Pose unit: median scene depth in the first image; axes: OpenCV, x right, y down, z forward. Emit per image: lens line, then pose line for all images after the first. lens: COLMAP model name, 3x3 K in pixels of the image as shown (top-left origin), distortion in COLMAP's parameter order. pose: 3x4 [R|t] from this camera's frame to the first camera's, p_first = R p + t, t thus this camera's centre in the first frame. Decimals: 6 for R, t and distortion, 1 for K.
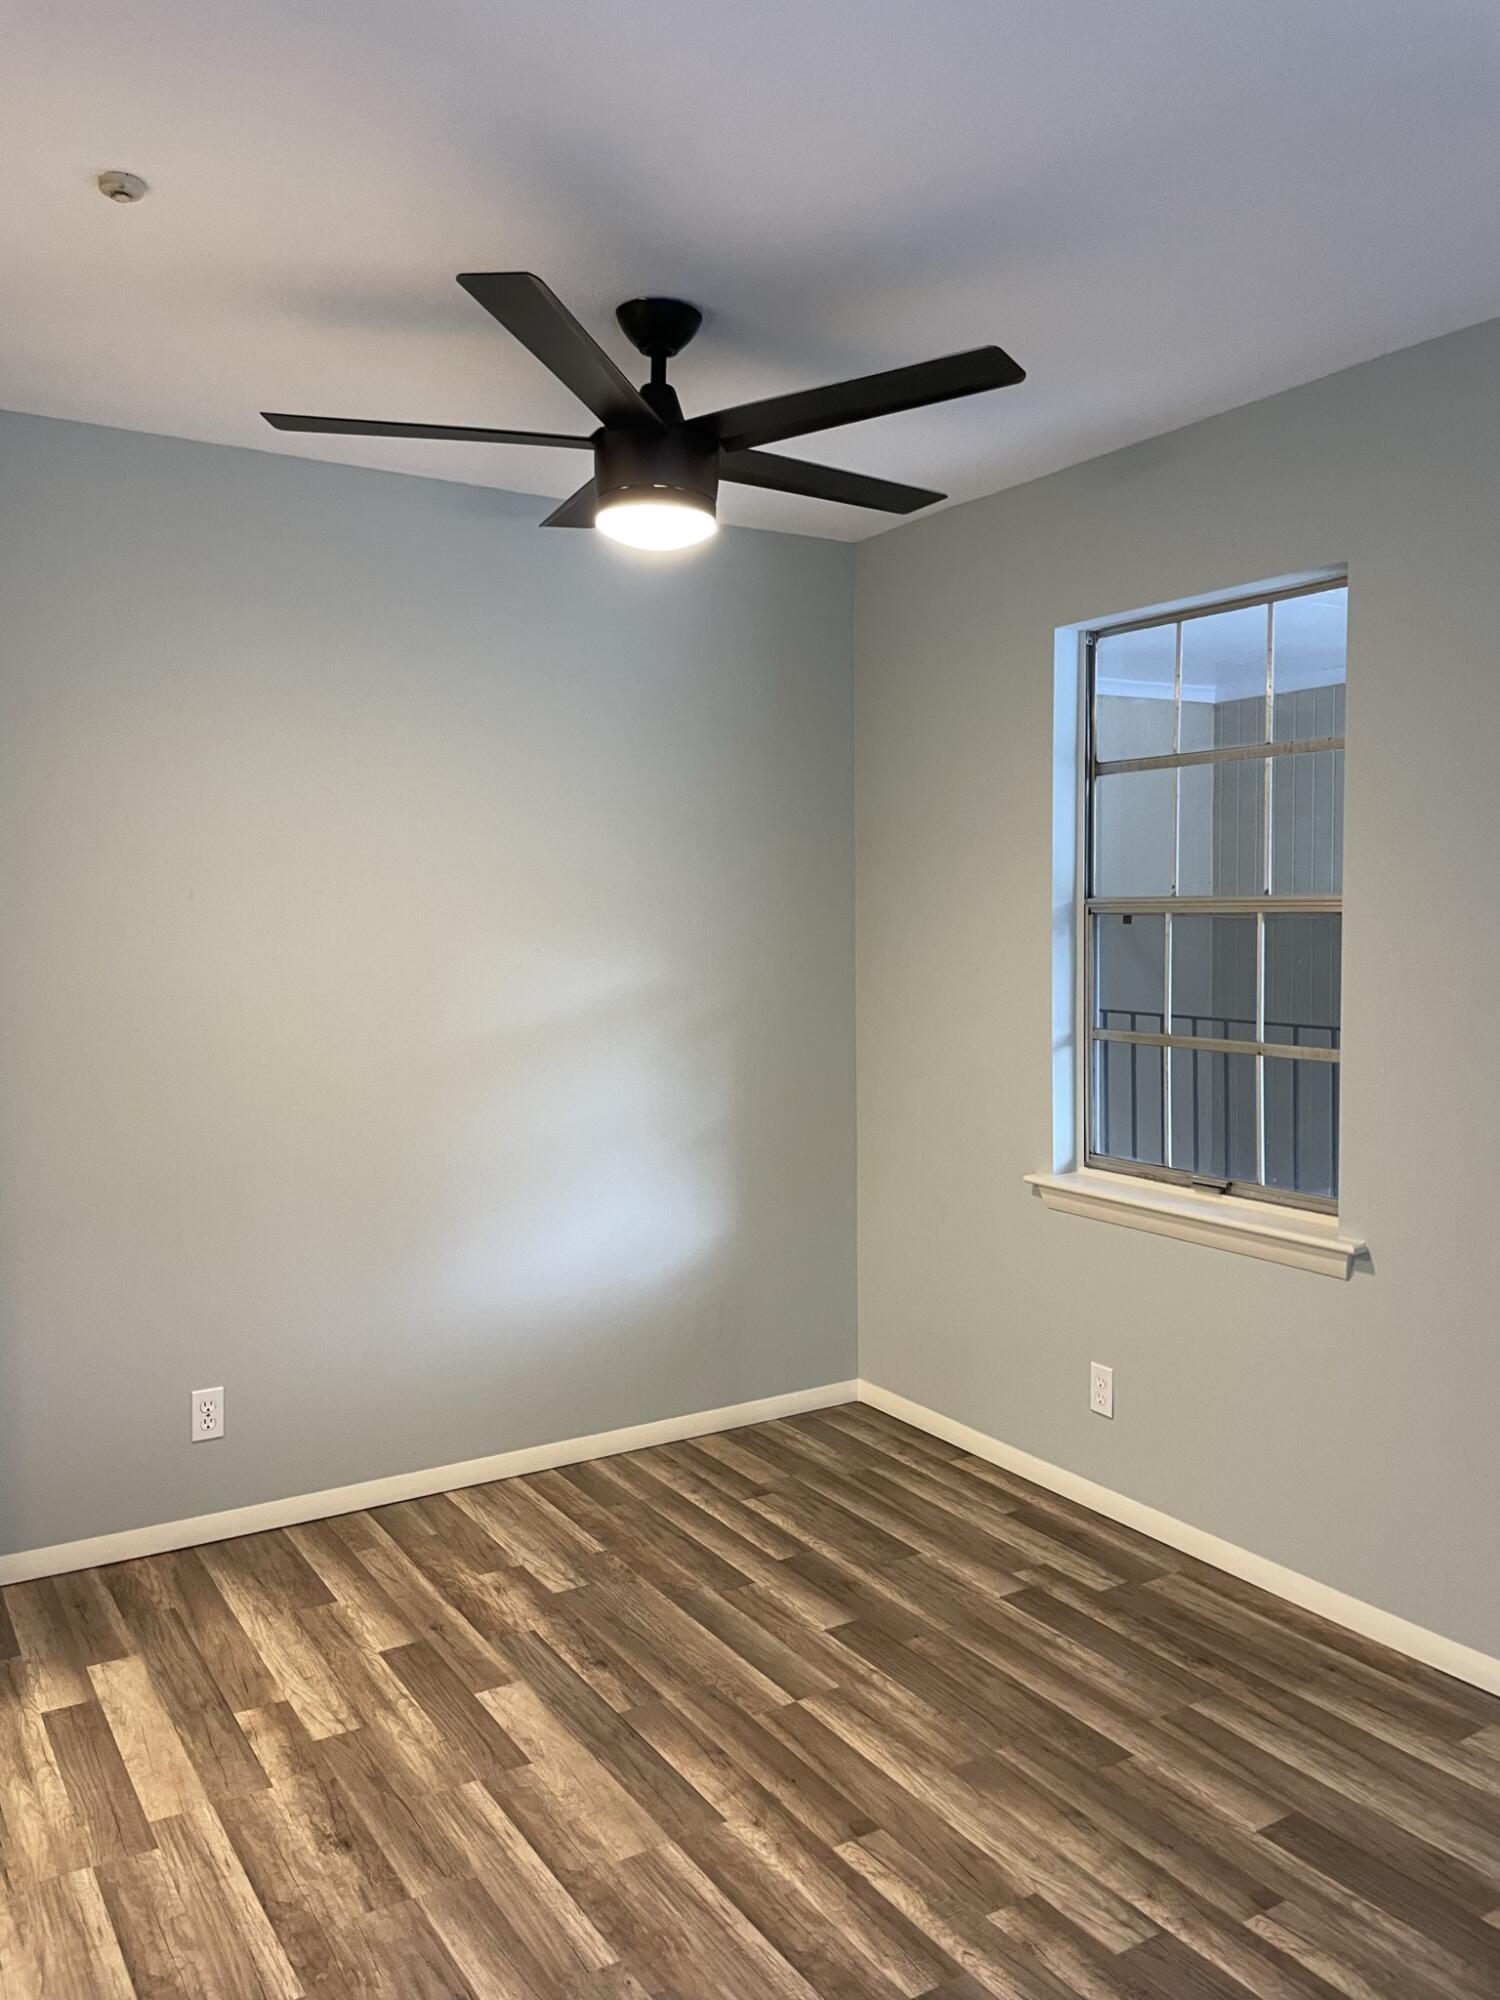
lens RADIAL K [[1532.6, 0, 746.3], [0, 1532.6, 1004.6], [0, 0, 1]] dist [0.059017, -0.073539]
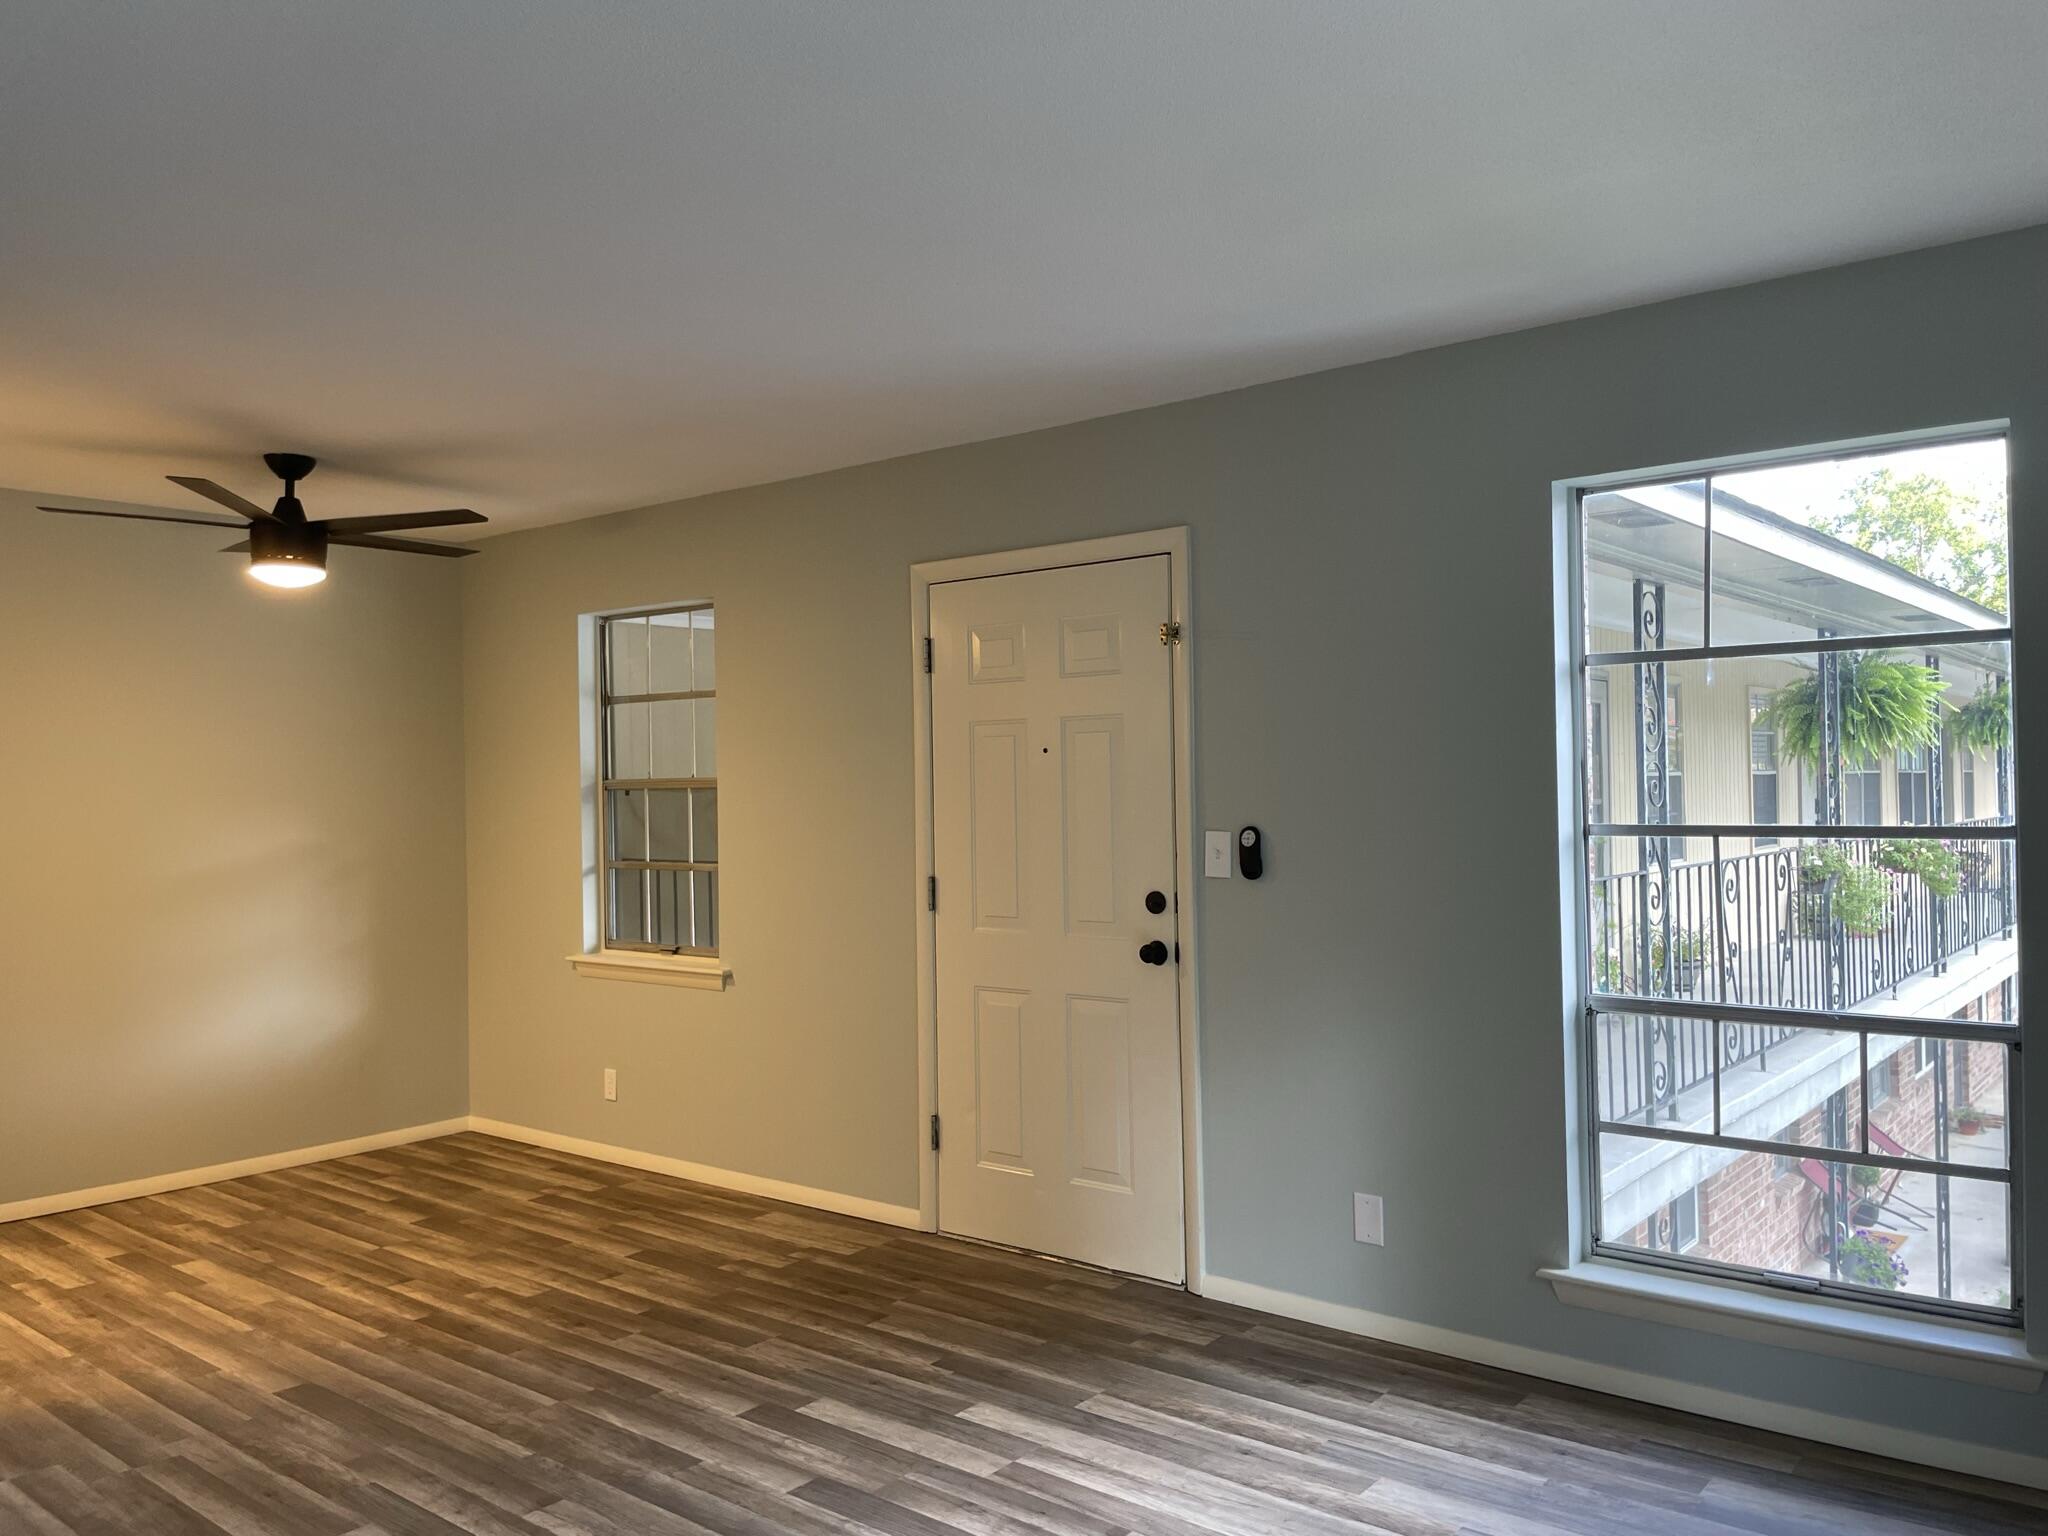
lens RADIAL K [[1569.4, 0, 1037.2], [0, 1569.4, 761.8], [0, 0, 1]] dist [0.059017, -0.073539]
pose [[0.945606, -0.012165, 0.325086, 0.151736], [0.037119, 0.996809, -0.070669, 0.058914], [-0.323189, 0.078892, 0.943040, -0.924767]]
